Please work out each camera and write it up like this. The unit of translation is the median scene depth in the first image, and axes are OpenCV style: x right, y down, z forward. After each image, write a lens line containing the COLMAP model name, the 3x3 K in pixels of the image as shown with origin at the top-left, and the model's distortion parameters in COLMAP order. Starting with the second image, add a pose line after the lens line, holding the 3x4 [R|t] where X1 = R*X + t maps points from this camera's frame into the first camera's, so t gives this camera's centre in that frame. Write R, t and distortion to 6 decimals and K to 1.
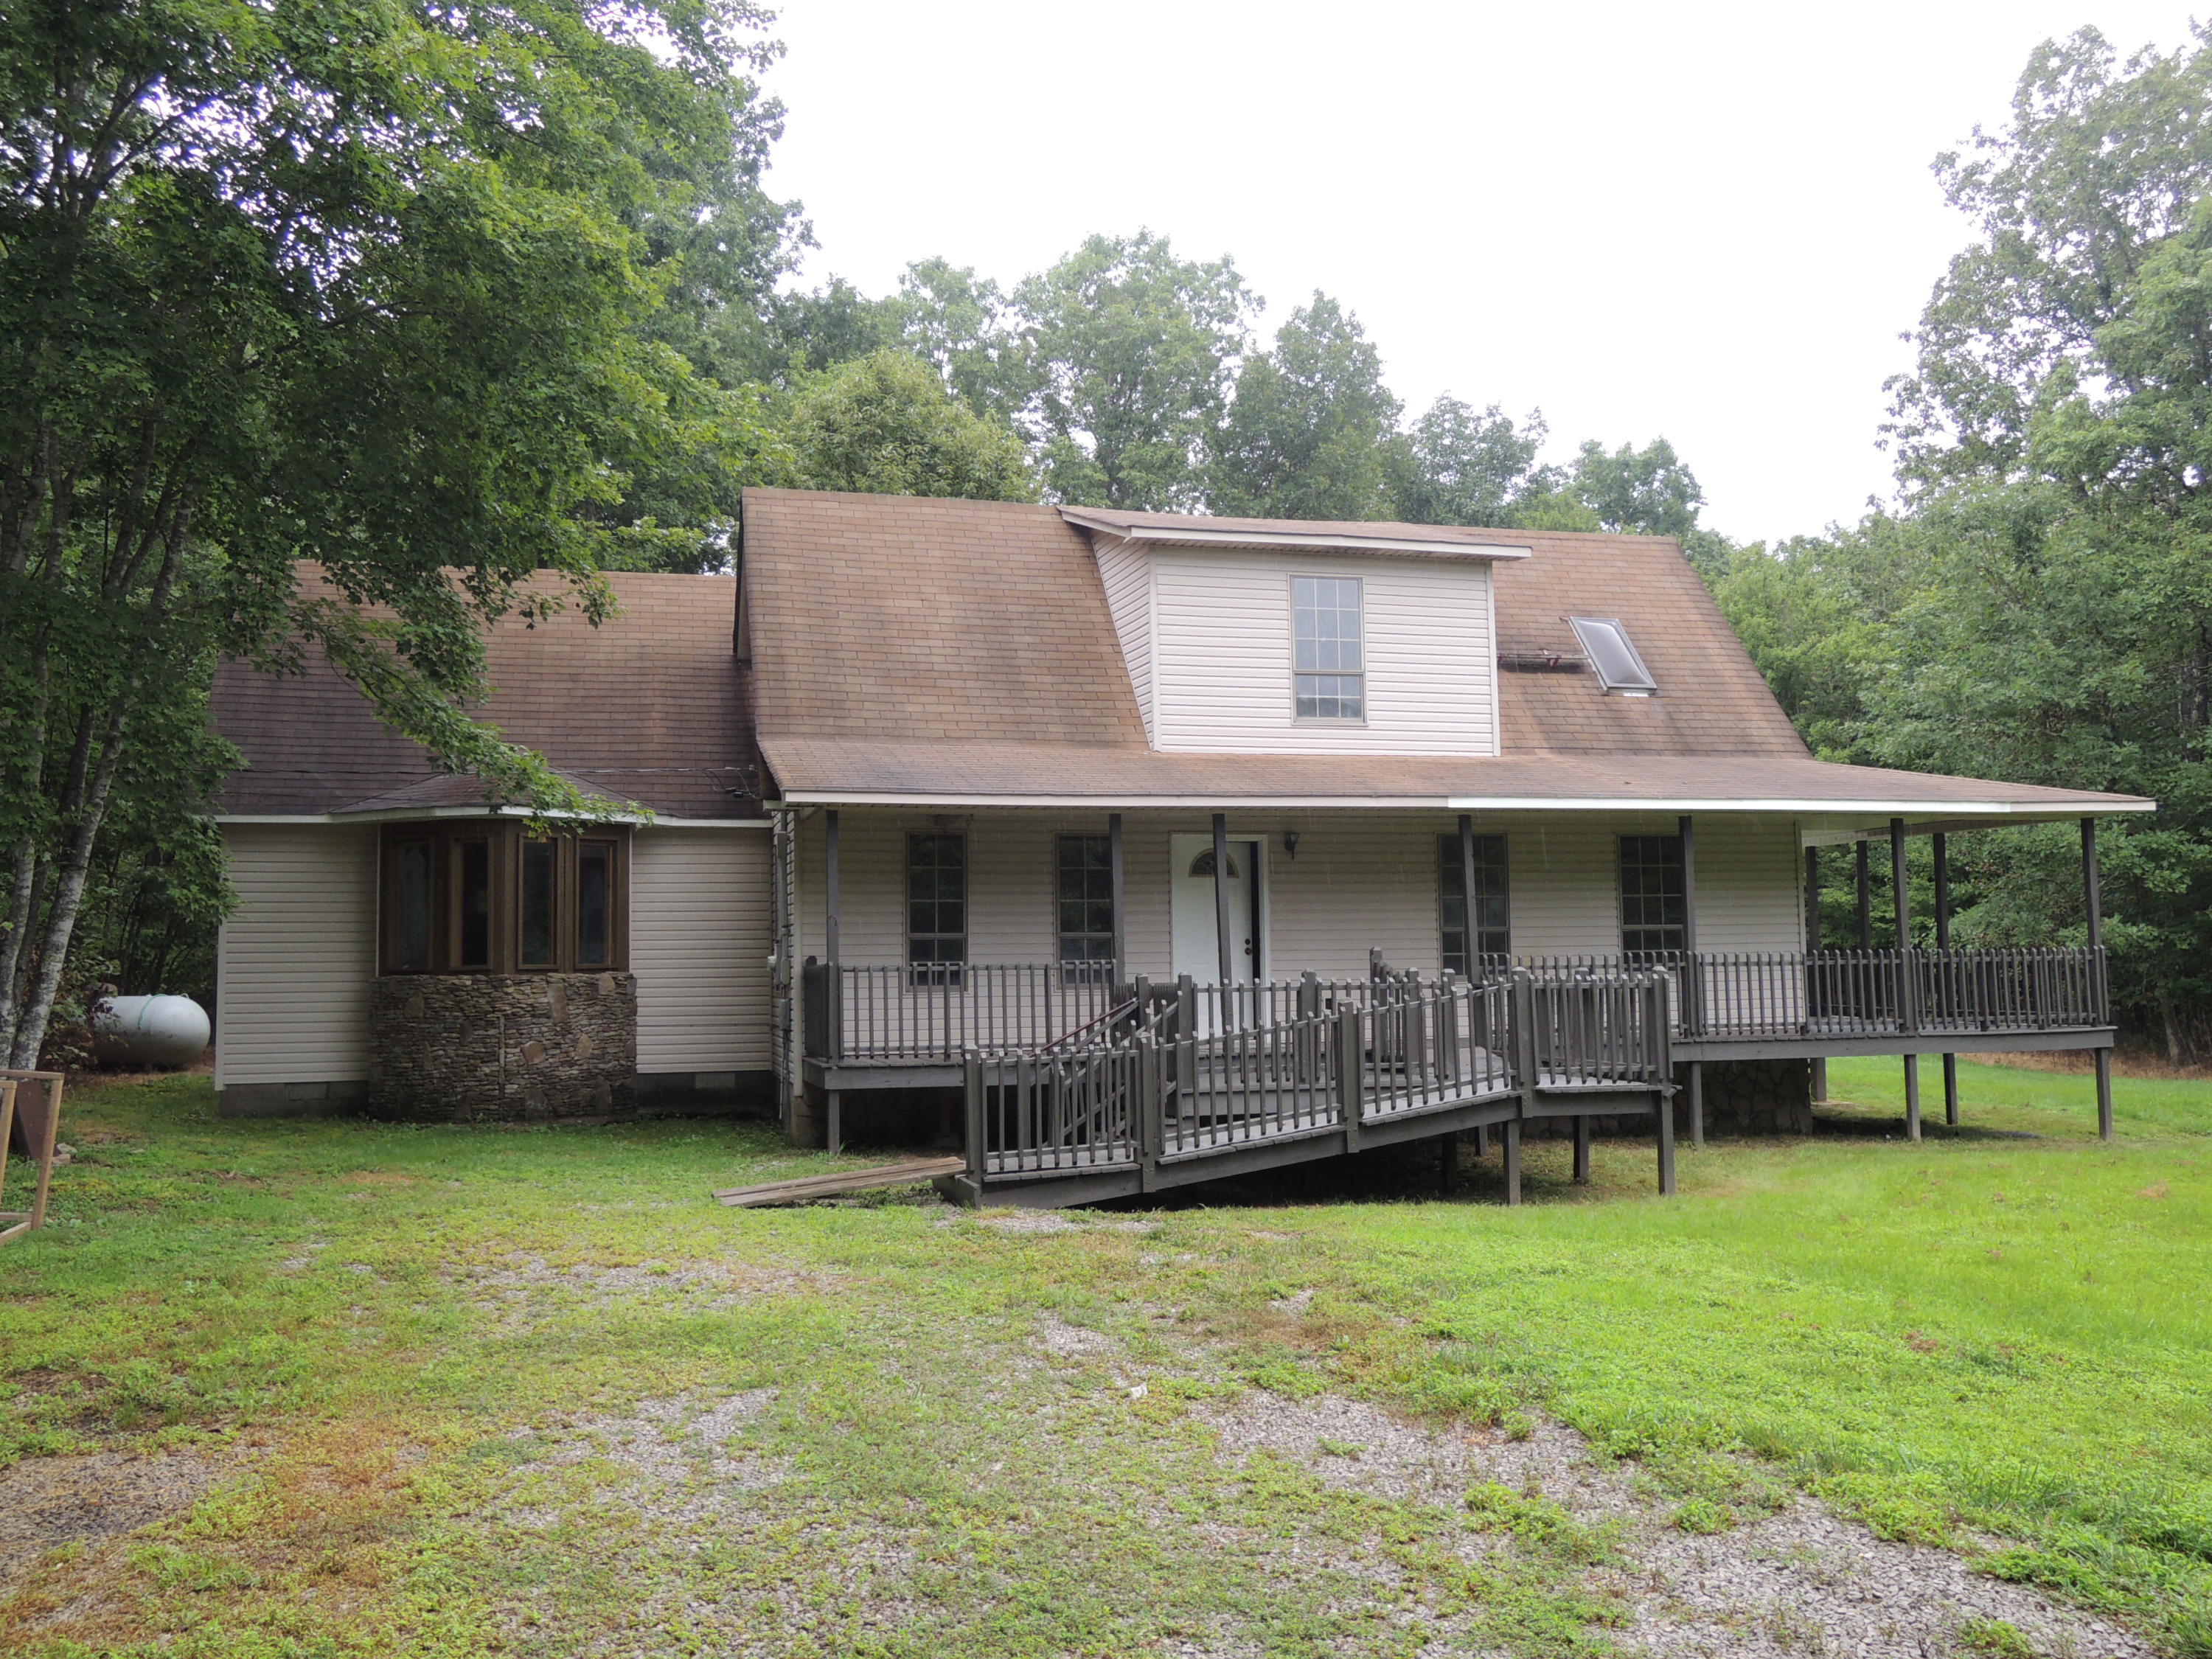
lens RADIAL K [[1801.4, 0, 1103.2], [0, 1801.4, 835.4], [0, 0, 1]] dist [-0.017451, -0.015560]
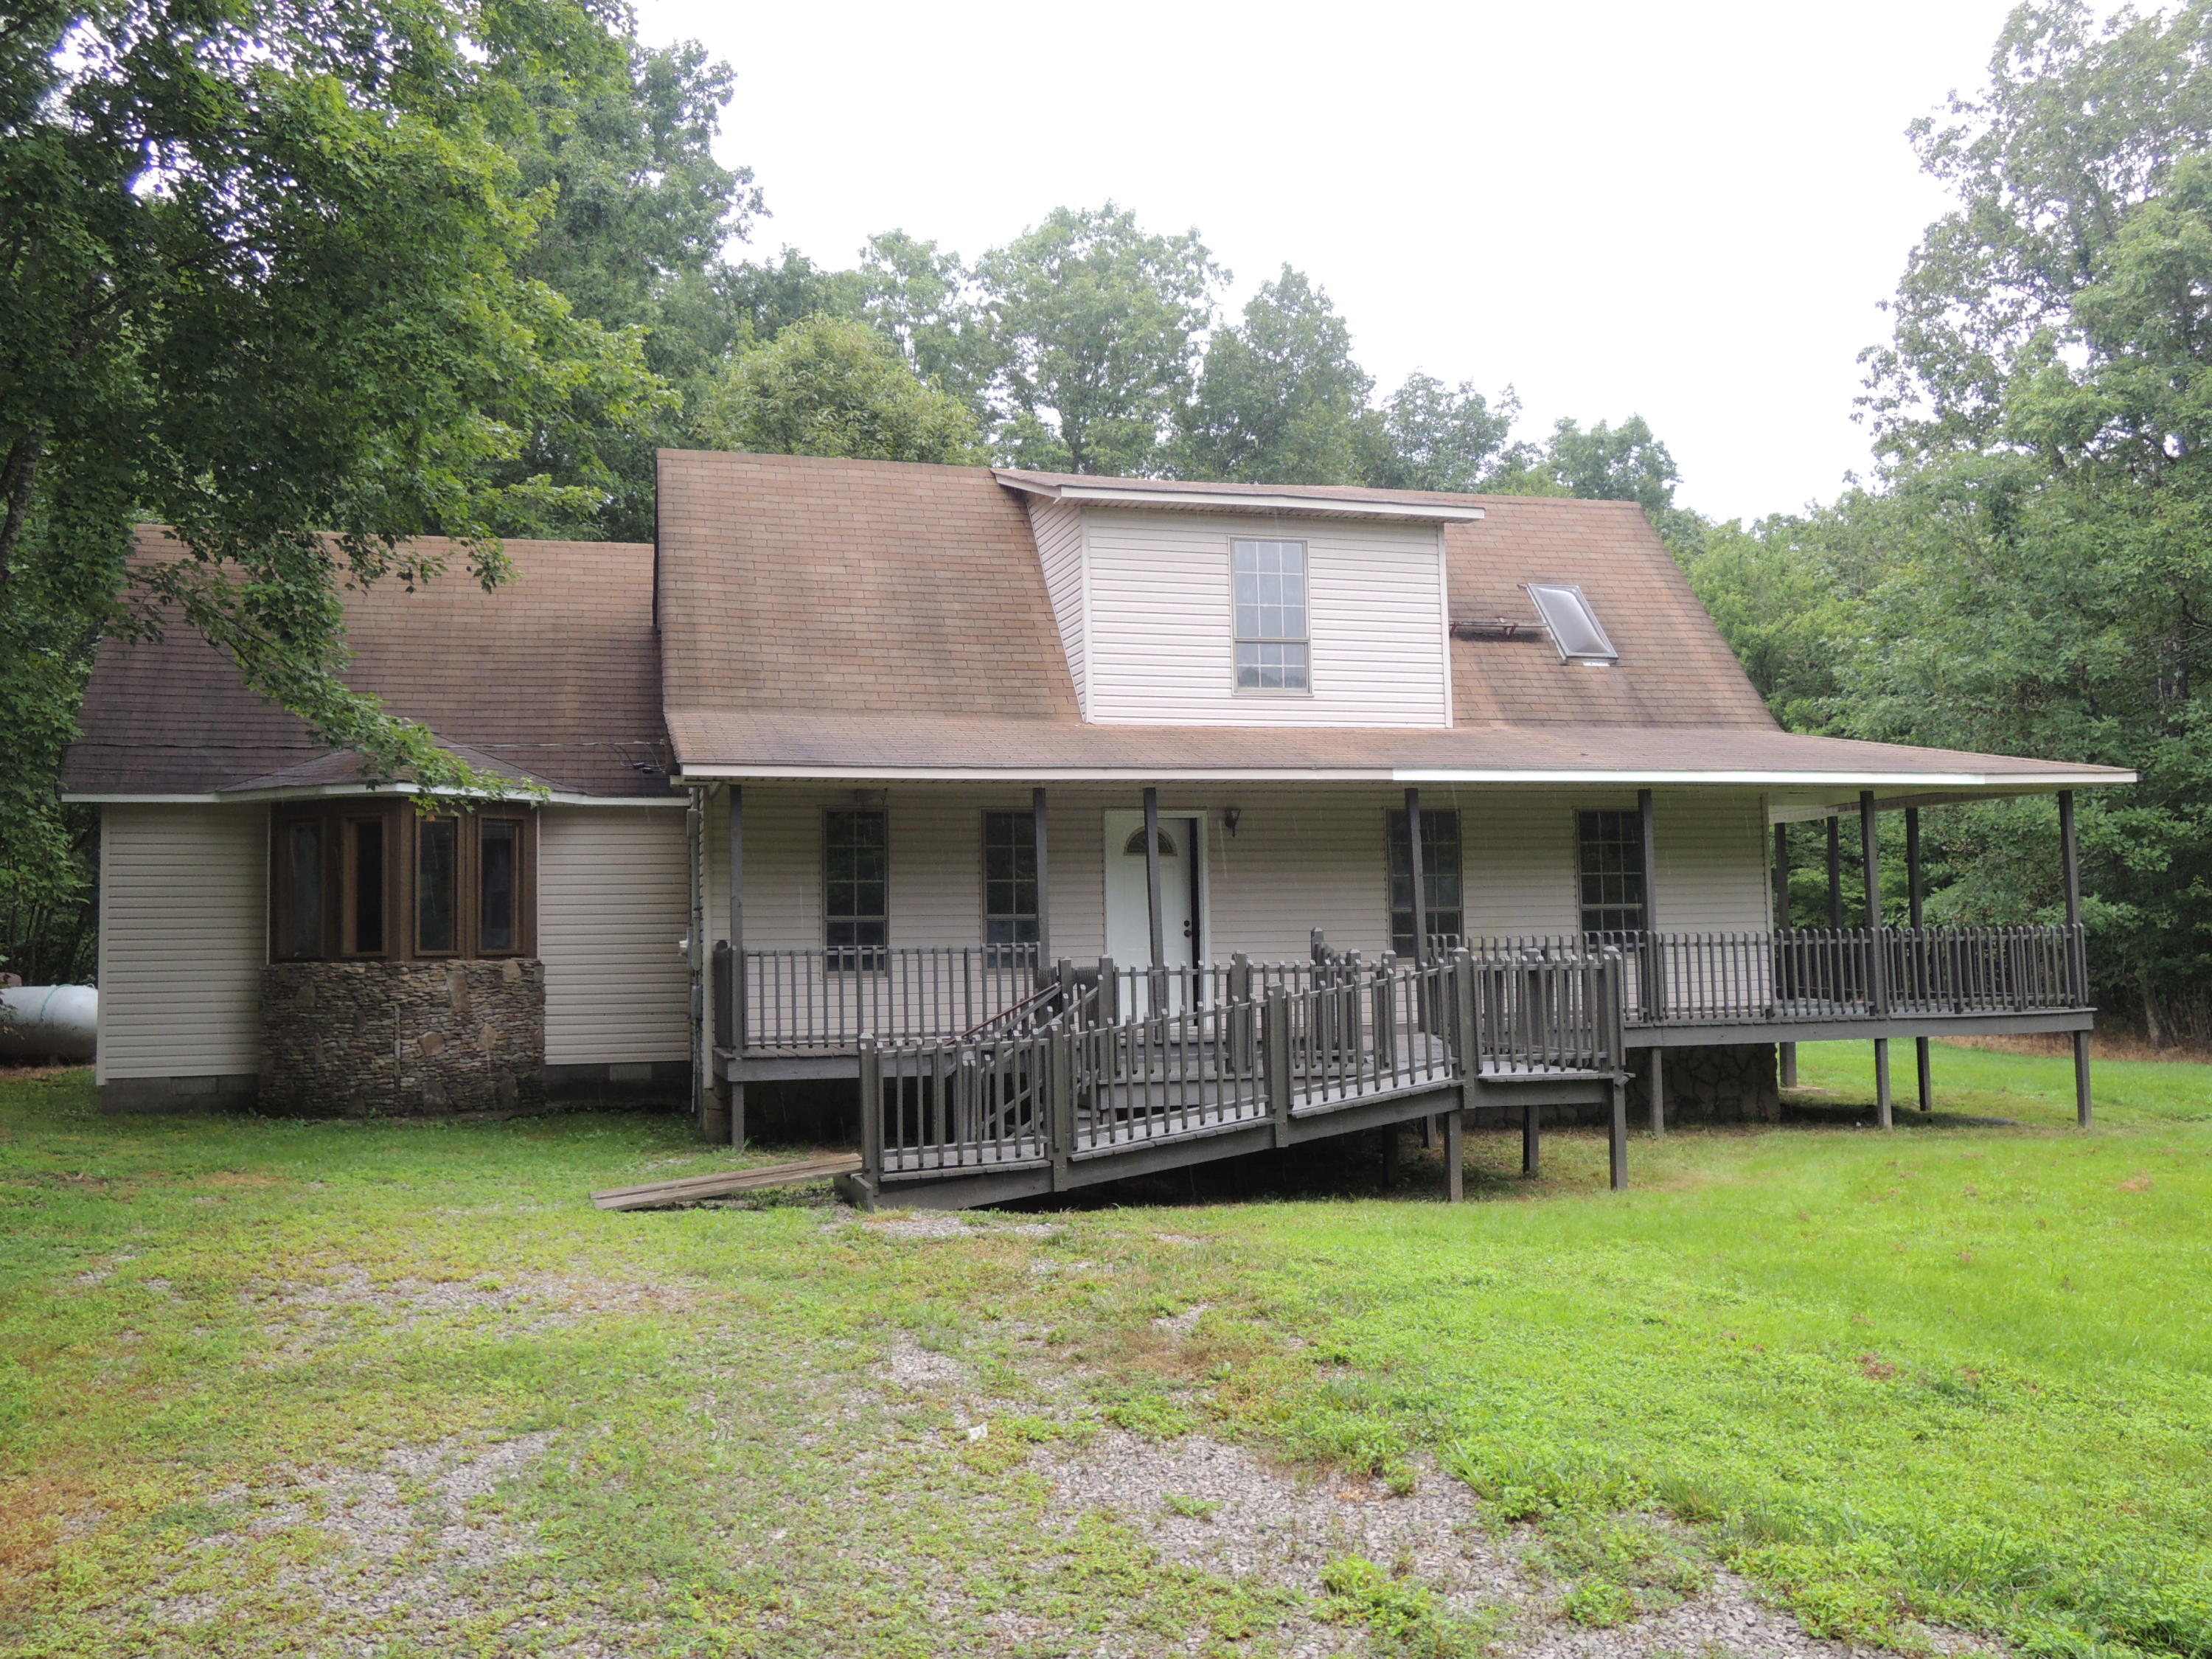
lens RADIAL K [[1801.4, 0, 1104.9], [0, 1801.4, 833.4], [0, 0, 1]] dist [-0.017451, -0.015560]
pose [[0.999941, -0.004091, 0.010030, 0.028886], [0.004028, 0.999972, 0.006290, 0.005586], [-0.010055, -0.006249, 0.999930, 0.051757]]
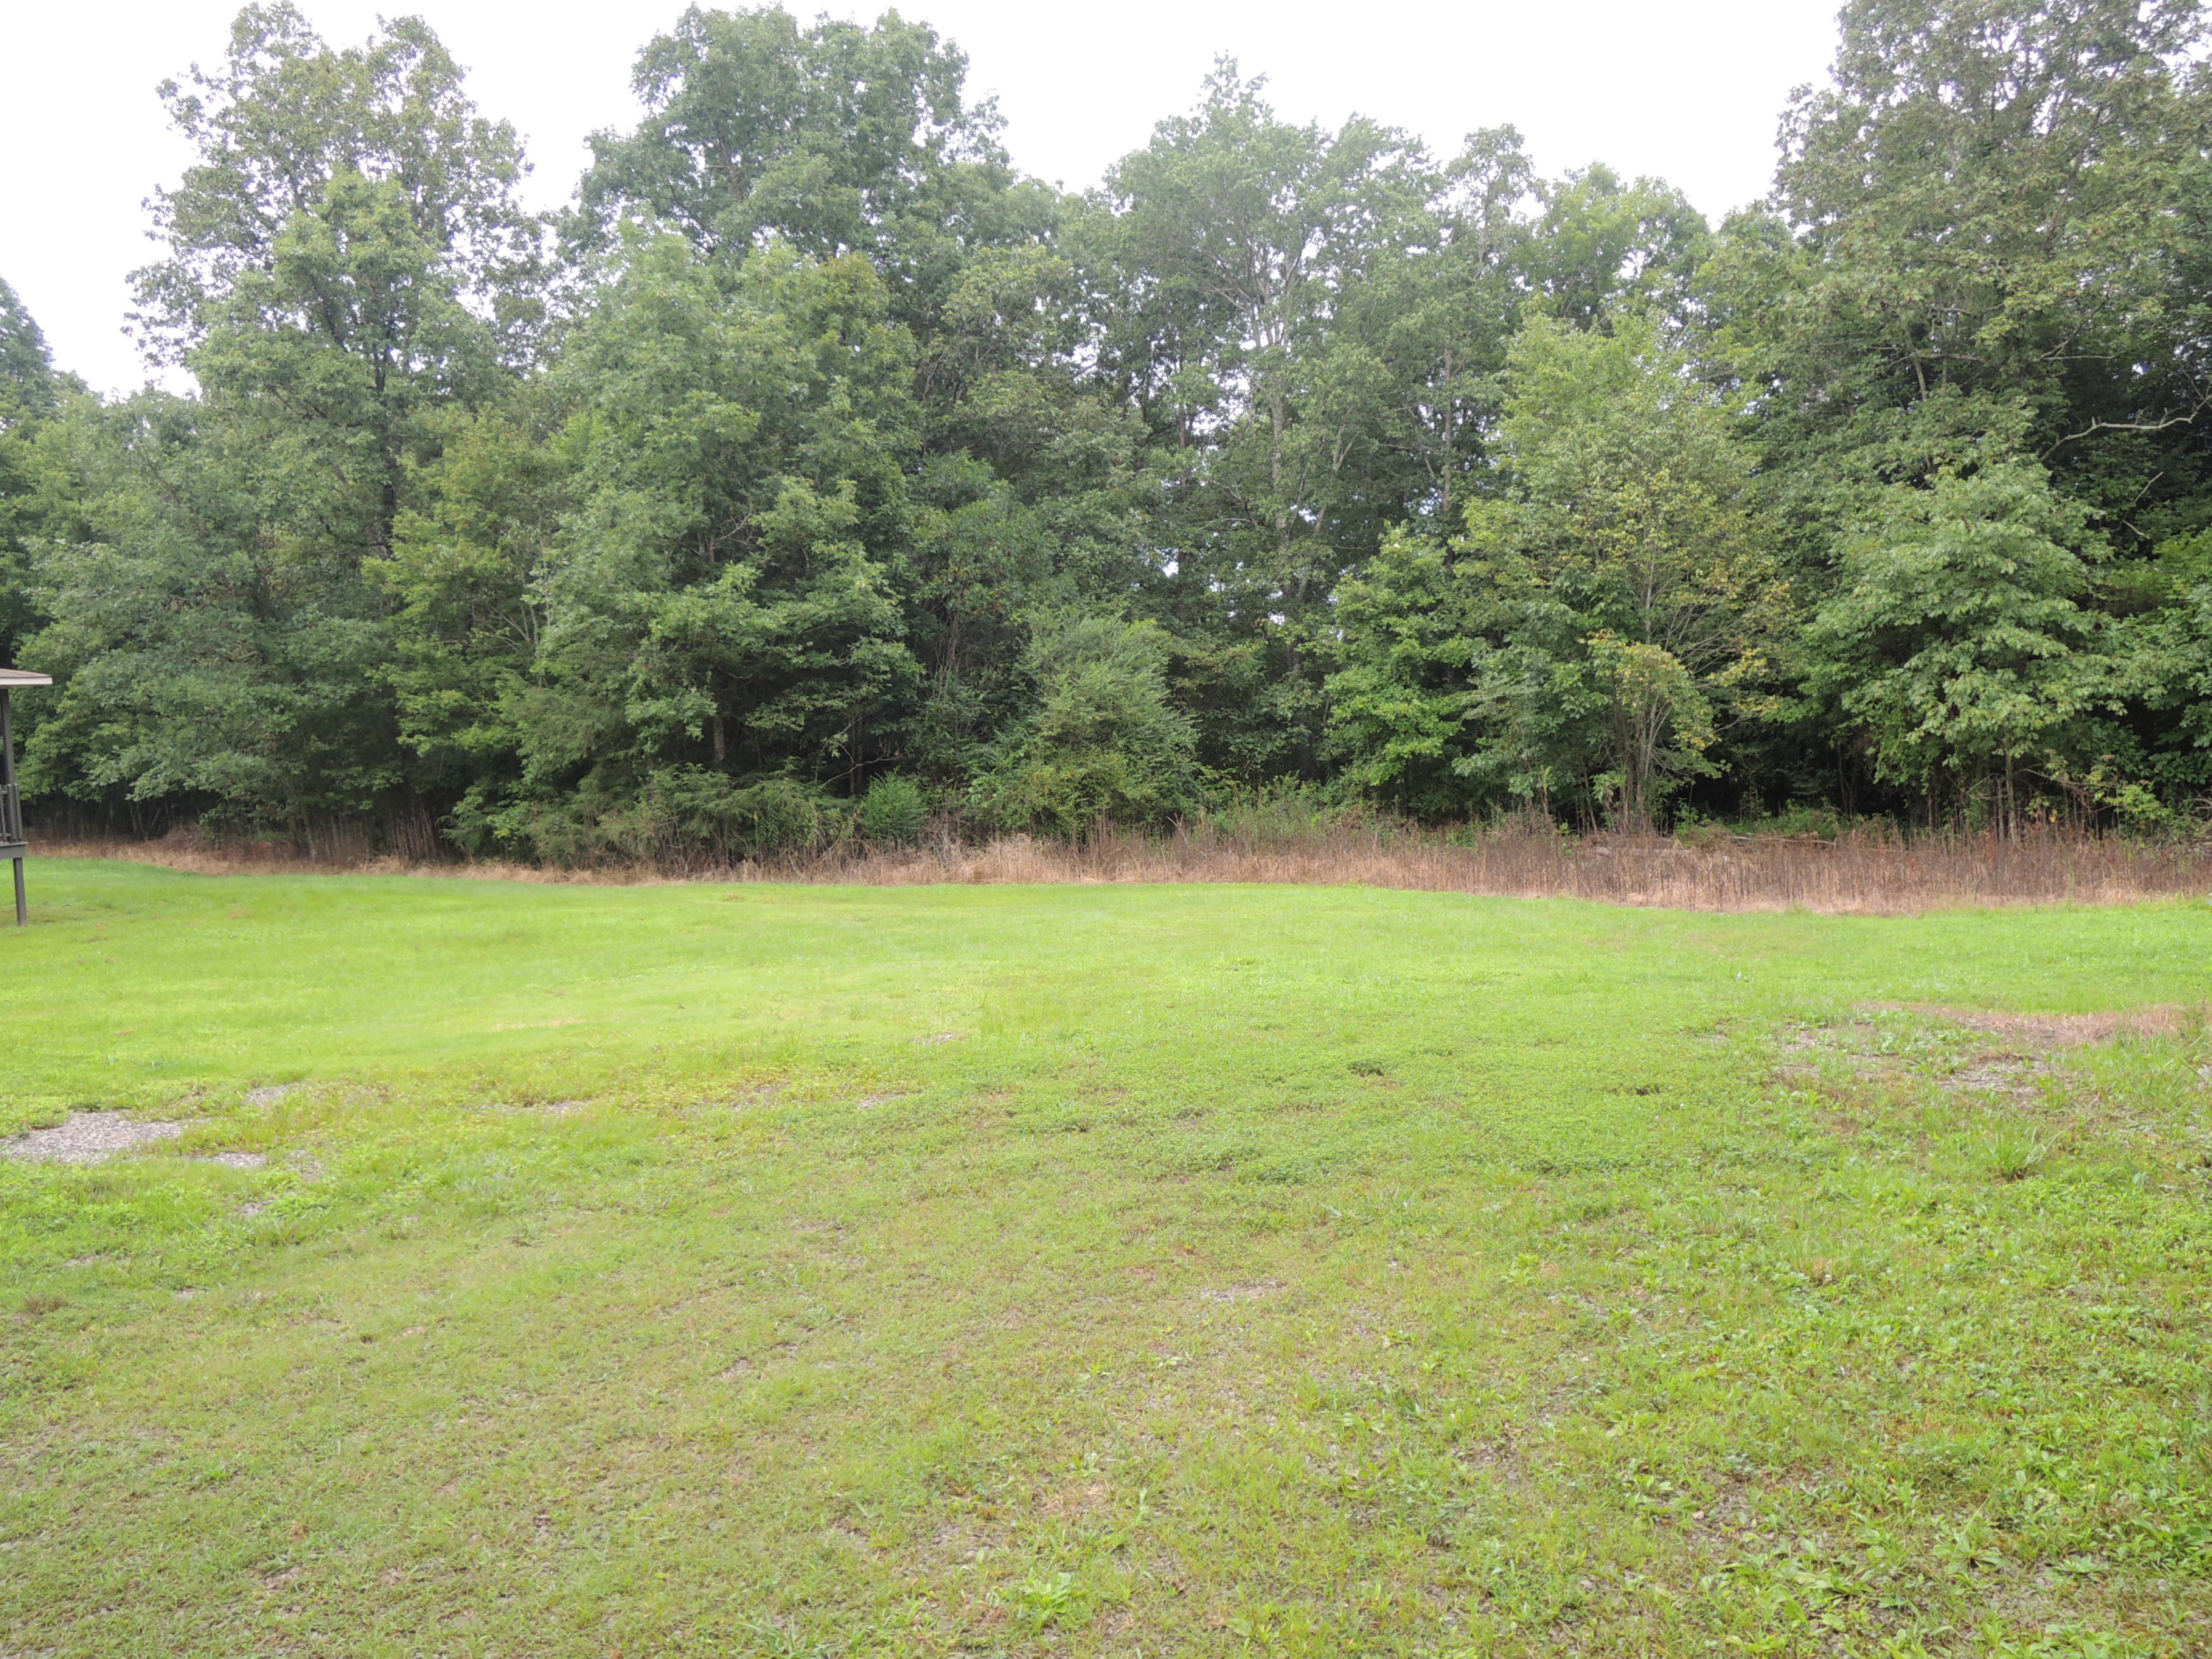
lens RADIAL K [[1801.4, 0, 1106.9], [0, 1801.4, 809.4], [0, 0, 1]] dist [-0.017451, -0.015560]
pose [[0.710043, -0.049848, 0.702392, 0.180699], [-0.007663, 0.996885, 0.078495, -0.032136], [-0.704117, -0.061117, 0.707449, -0.599341]]
